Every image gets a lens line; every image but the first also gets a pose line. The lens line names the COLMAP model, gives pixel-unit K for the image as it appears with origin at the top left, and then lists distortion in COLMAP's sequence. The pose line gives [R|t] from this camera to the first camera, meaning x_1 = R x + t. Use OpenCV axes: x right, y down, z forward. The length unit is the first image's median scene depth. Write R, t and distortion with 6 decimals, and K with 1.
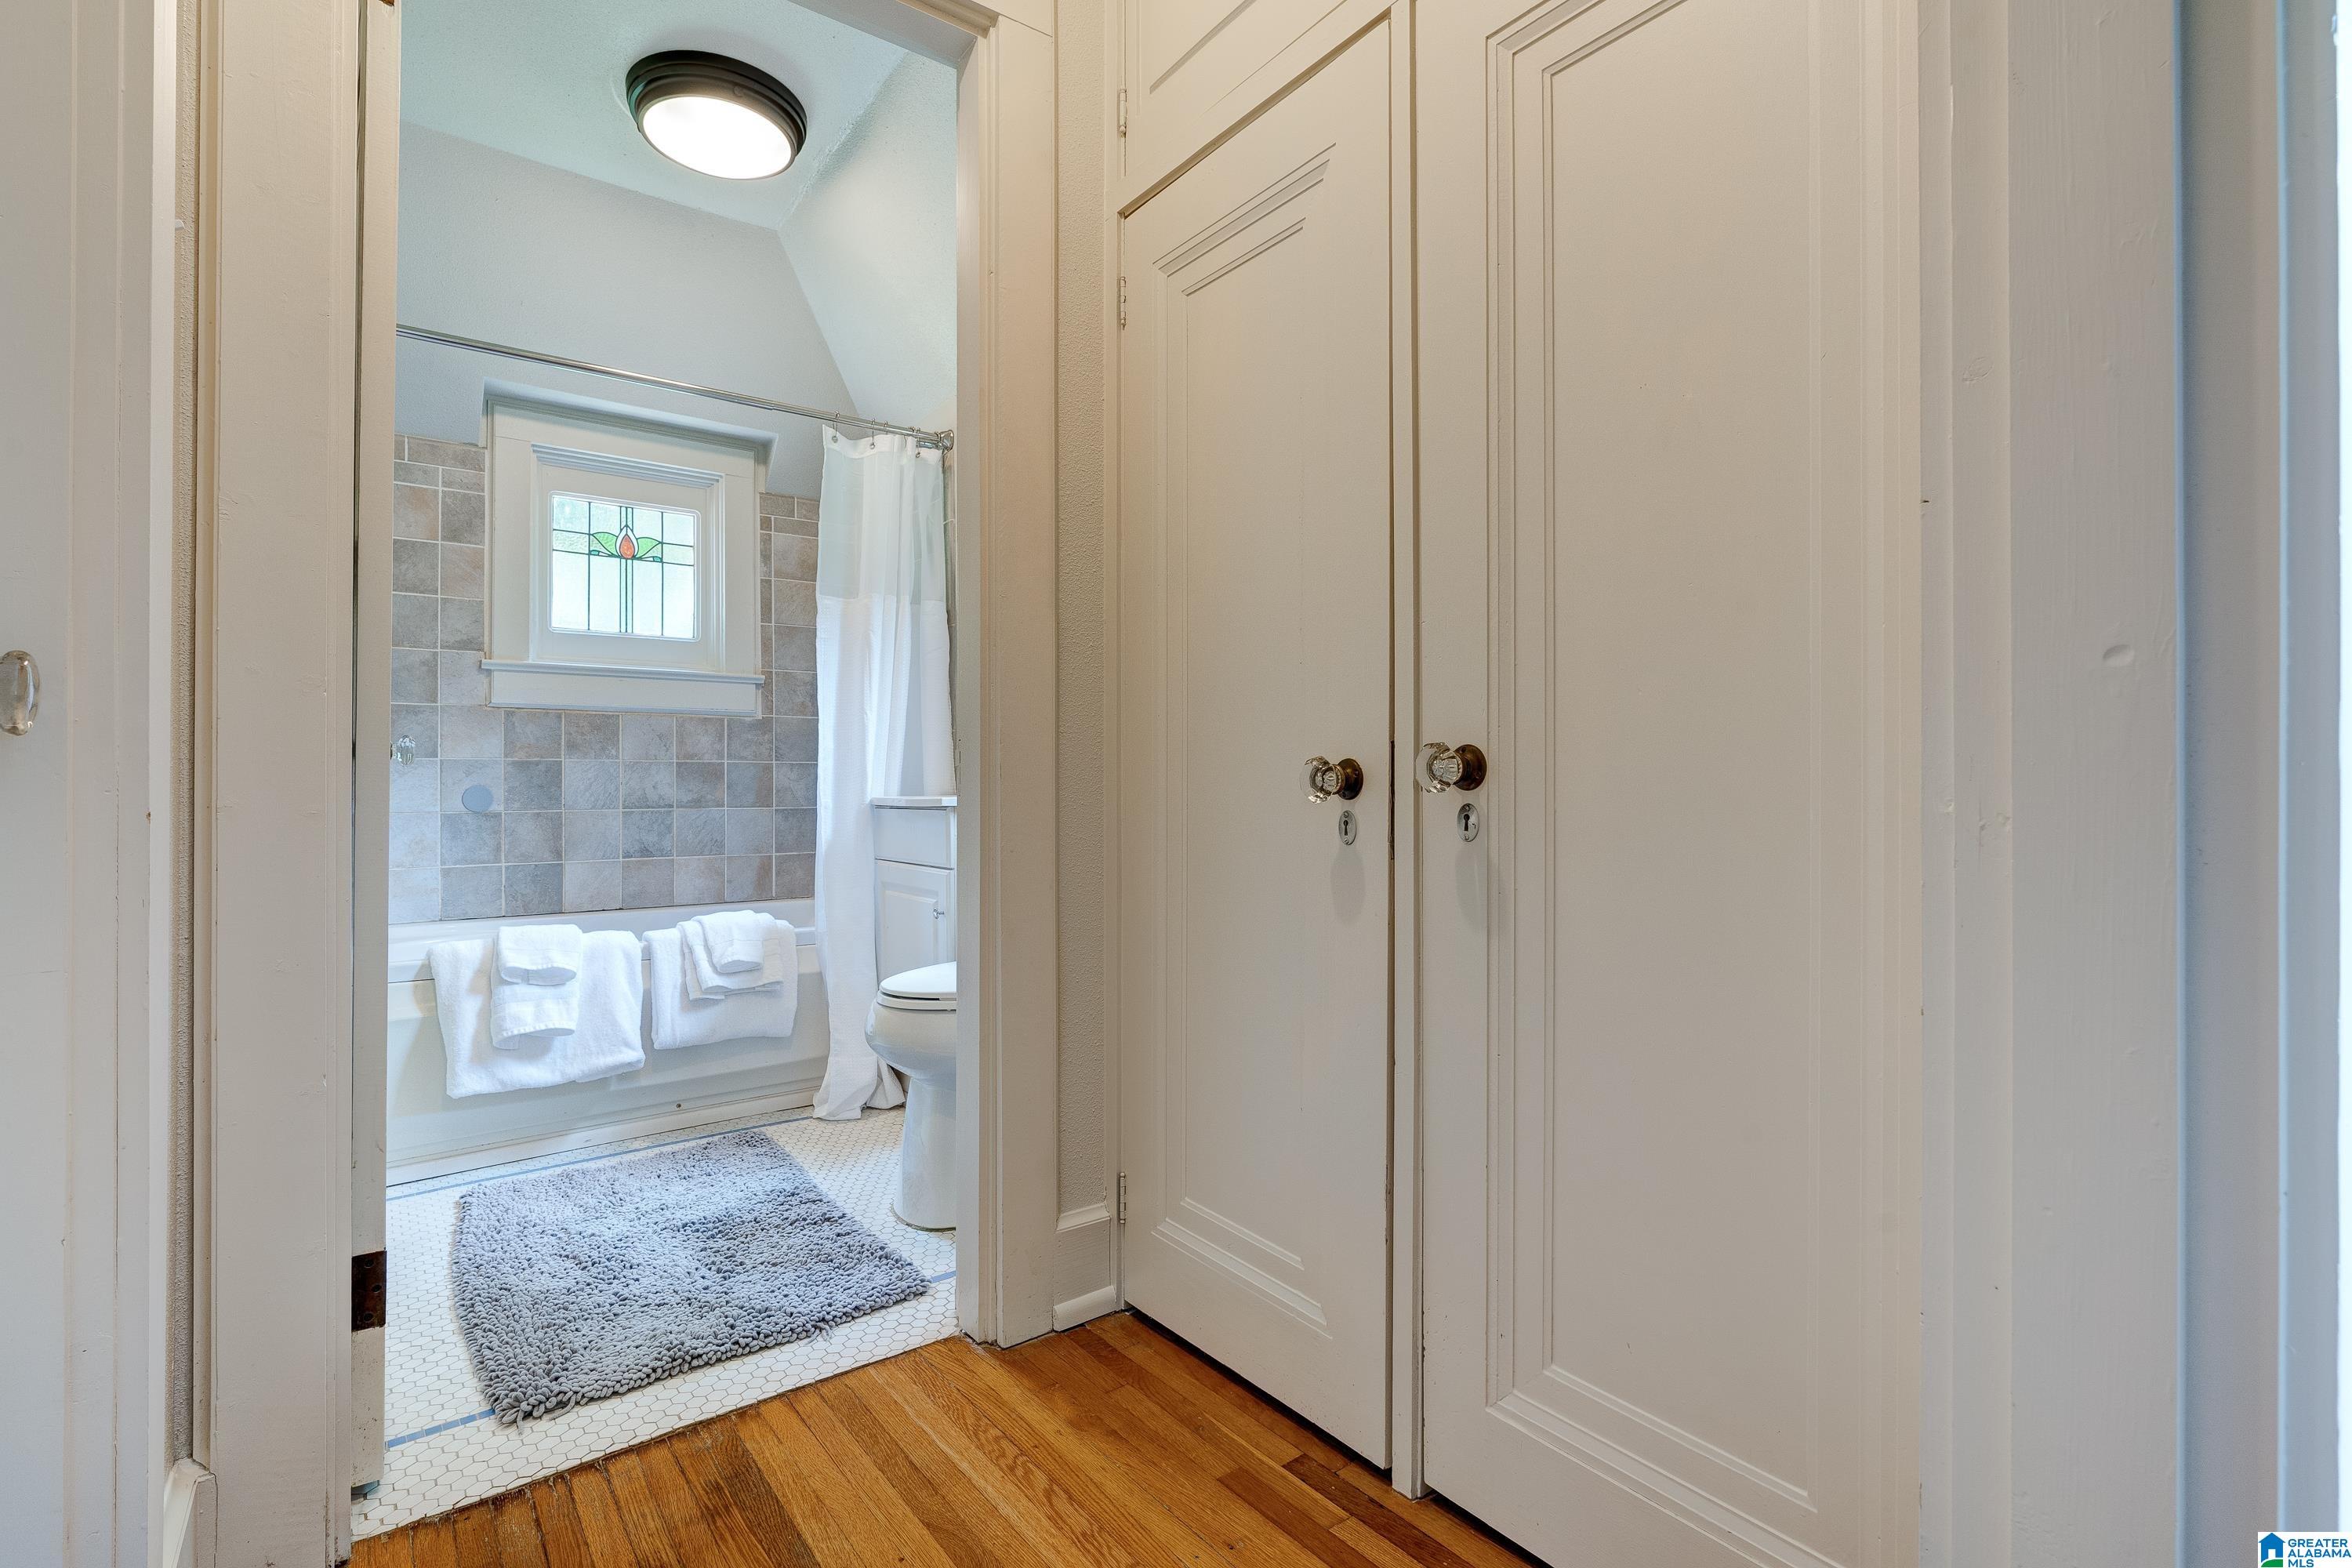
lens RADIAL K [[1105.9, 0, 1179.1], [0, 1105.9, 769.1], [0, 0, 1]] dist [-0.002816, -0.000716]
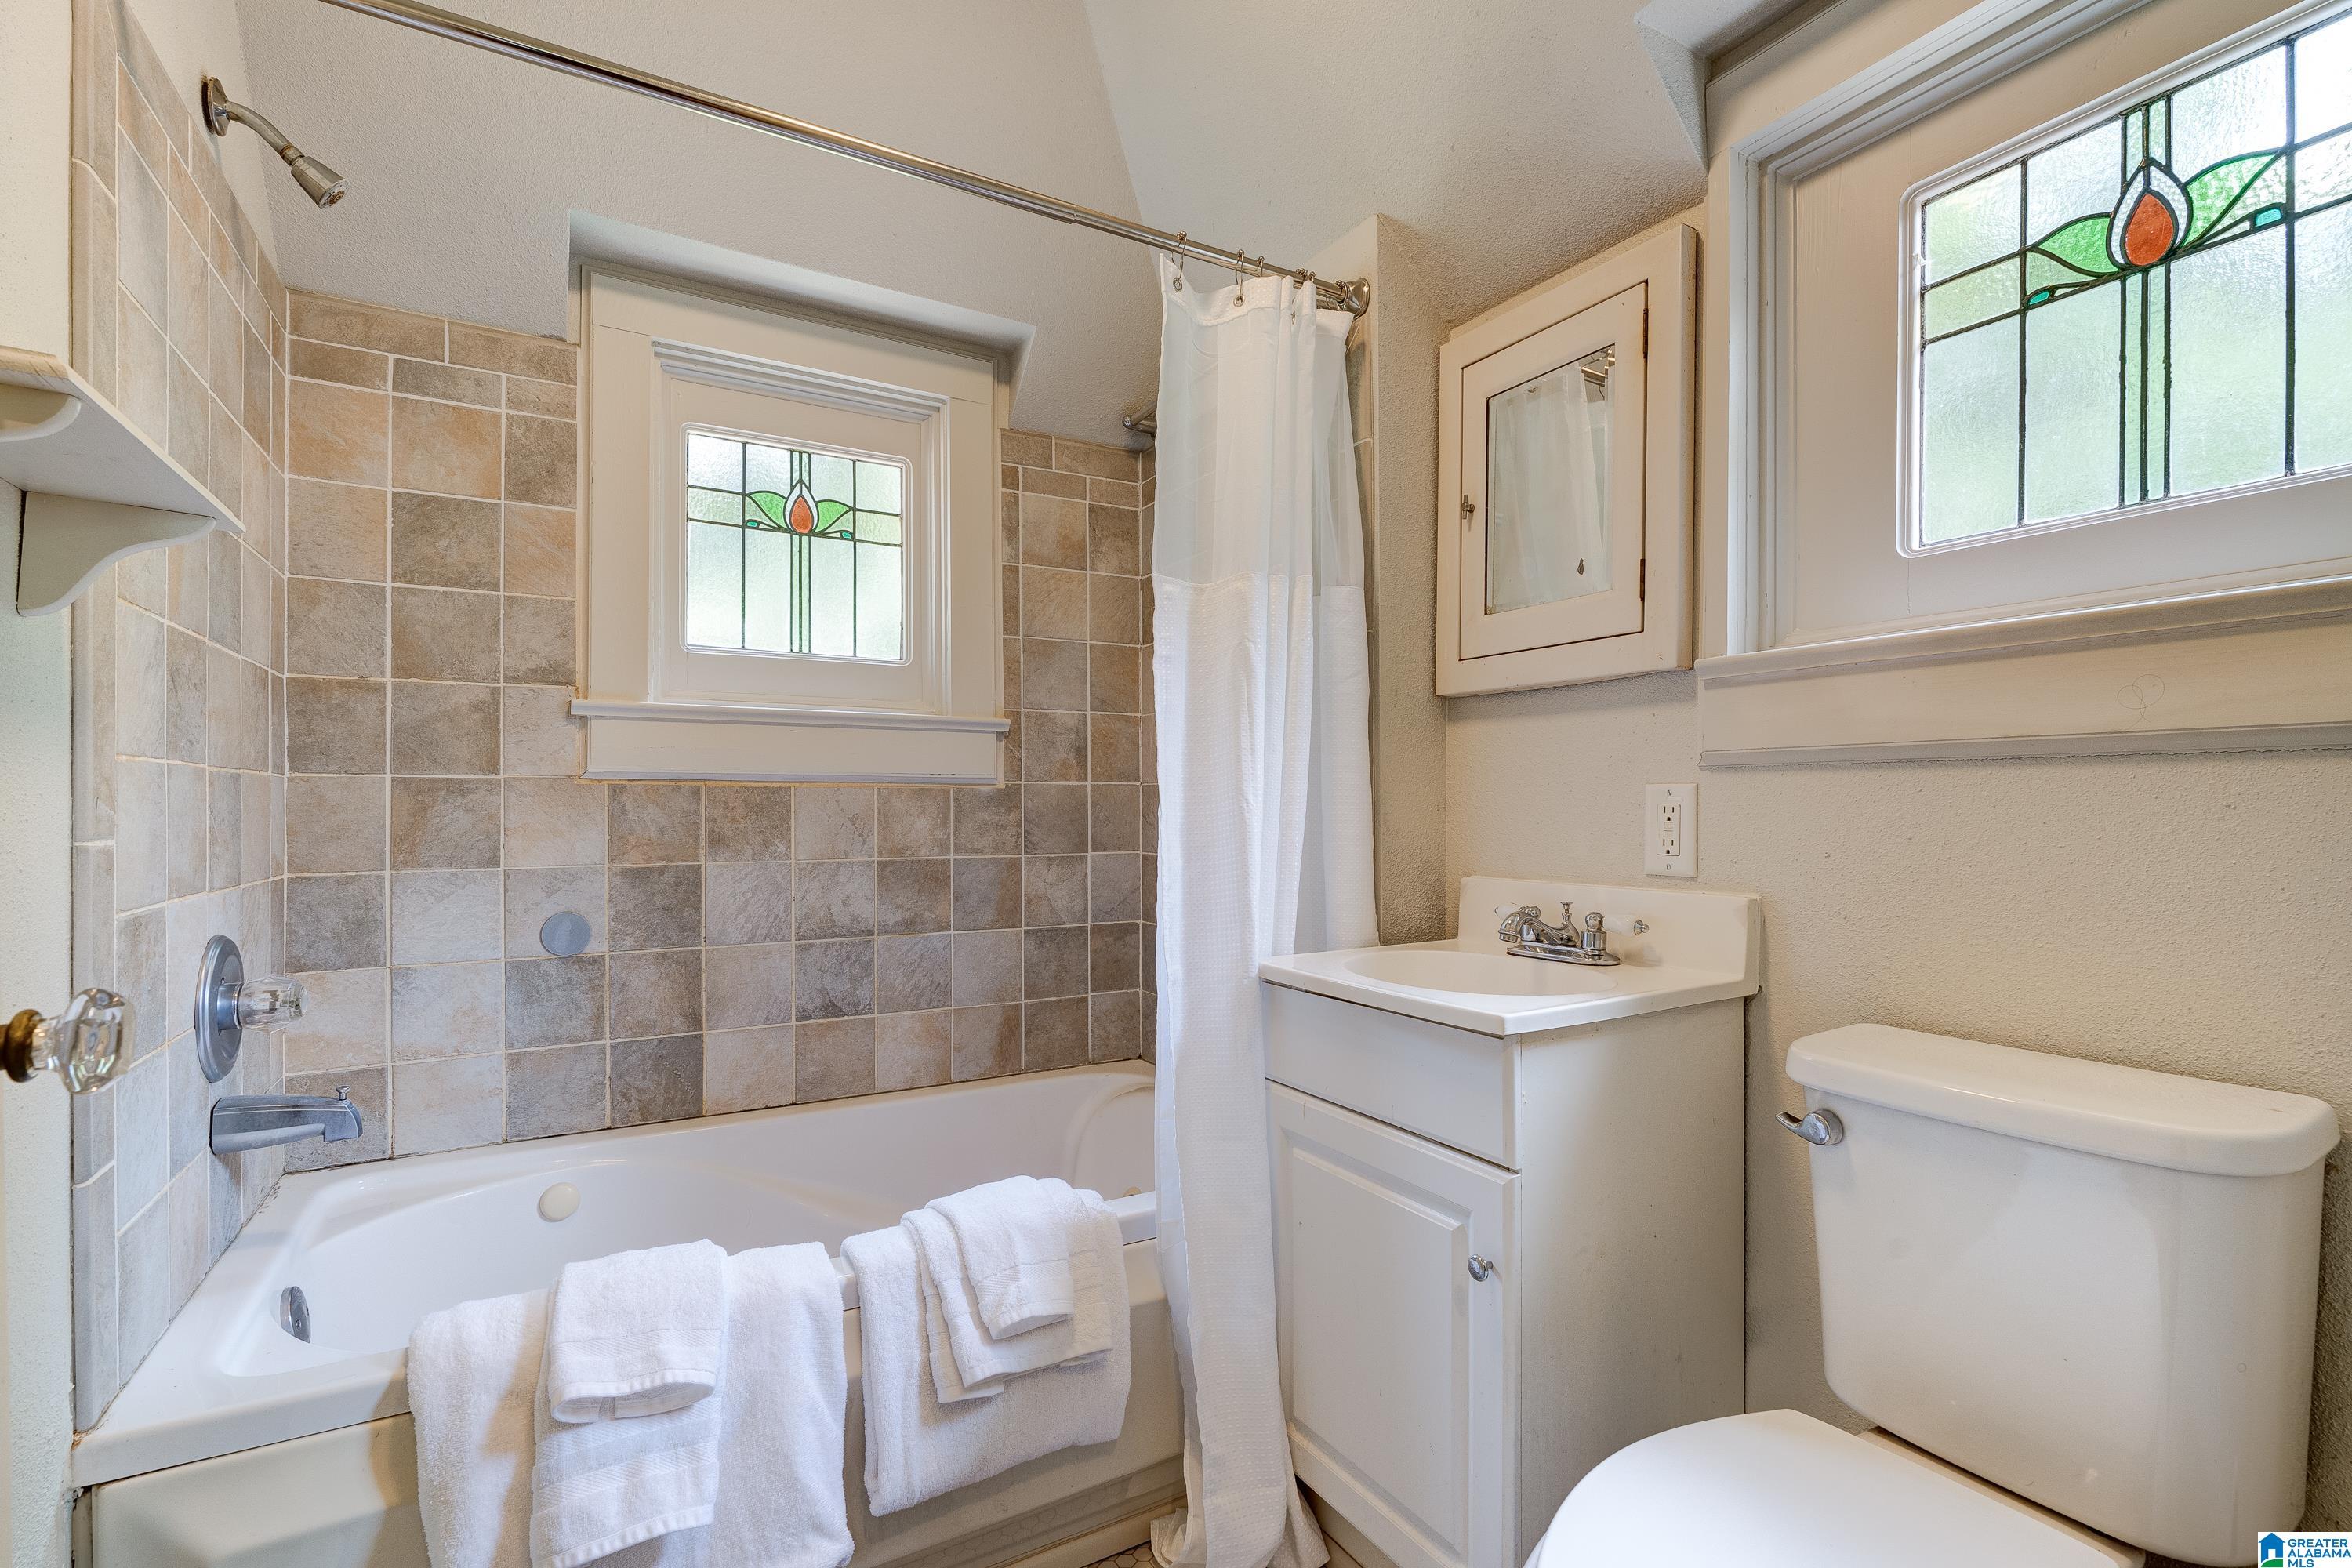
lens RADIAL K [[1088.9, 0, 1186.2], [0, 1088.9, 800.4], [0, 0, 1]] dist [-0.004663, 0.001076]
pose [[0.994026, 0.003786, -0.109076, -0.238899], [-0.002552, 0.999931, 0.011450, -0.052626], [0.109112, -0.011103, 0.993967, 0.454817]]
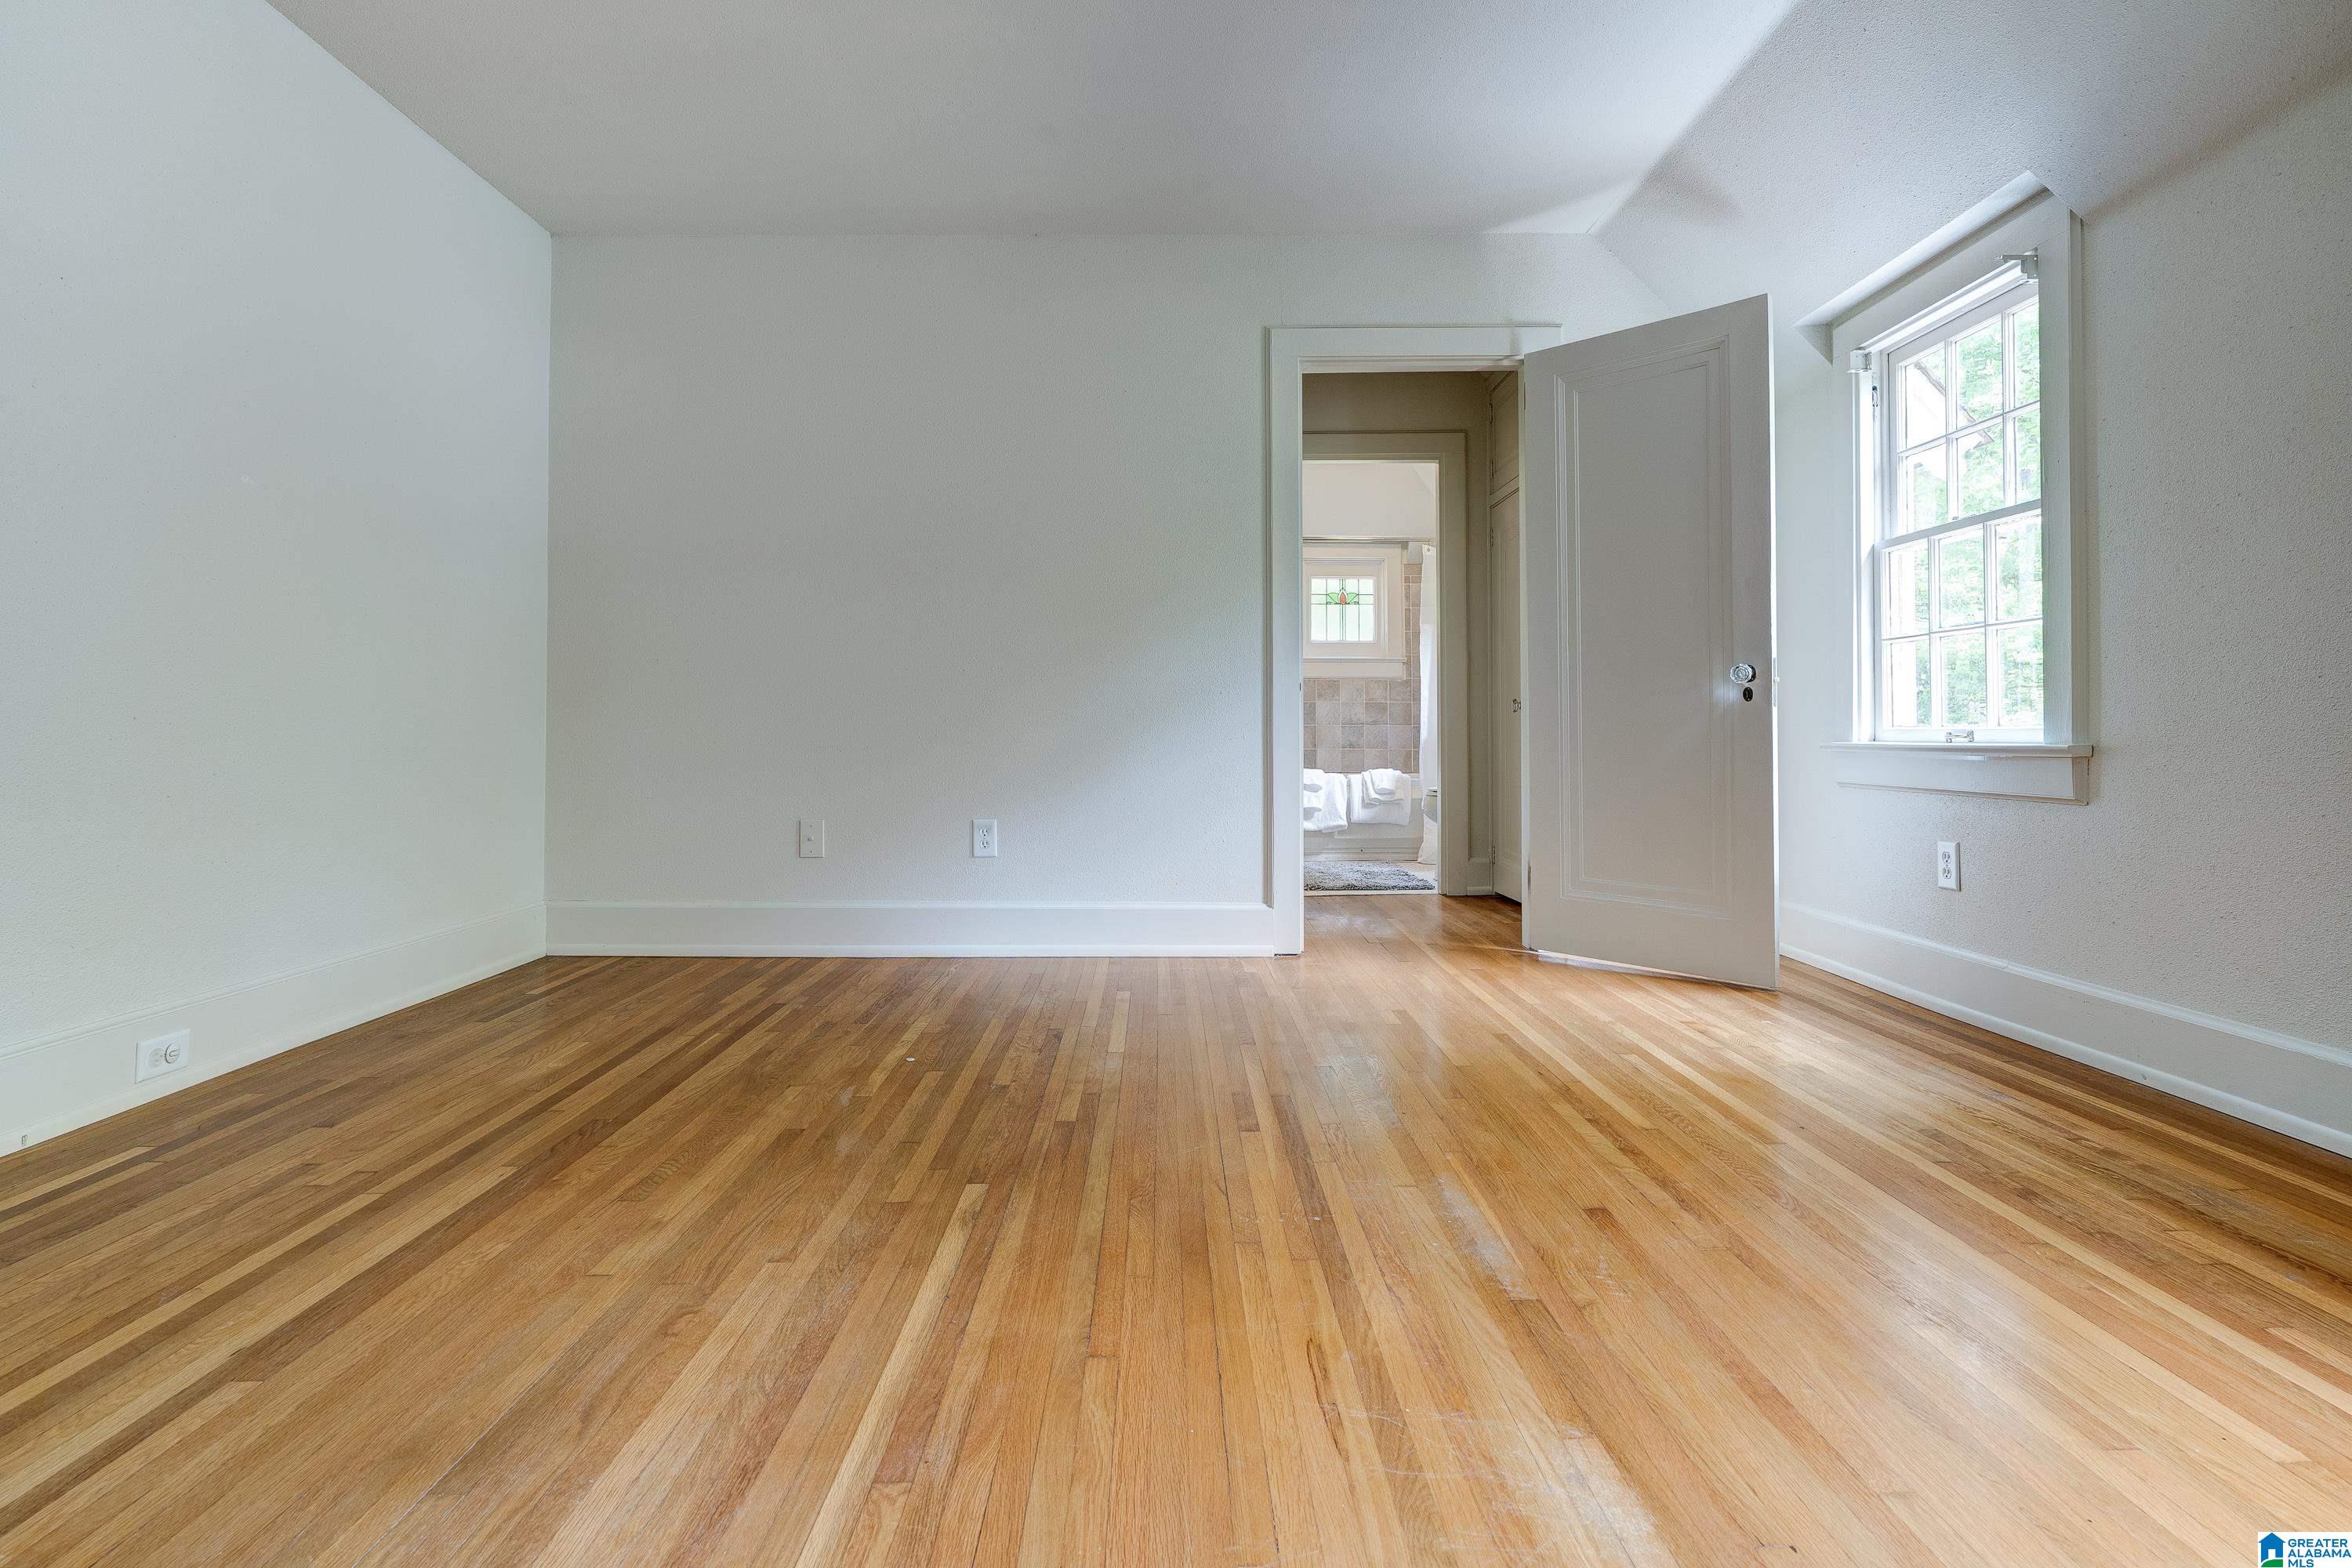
lens RADIAL K [[1105.9, 0, 1172.9], [0, 1105.9, 703.5], [0, 0, 1]] dist [-0.002816, -0.000716]
pose [[0.806205, -0.006851, -0.591597, 0.520102], [0.004120, 0.999974, -0.005966, 0.007545], [0.591622, 0.002372, 0.806212, -0.954426]]
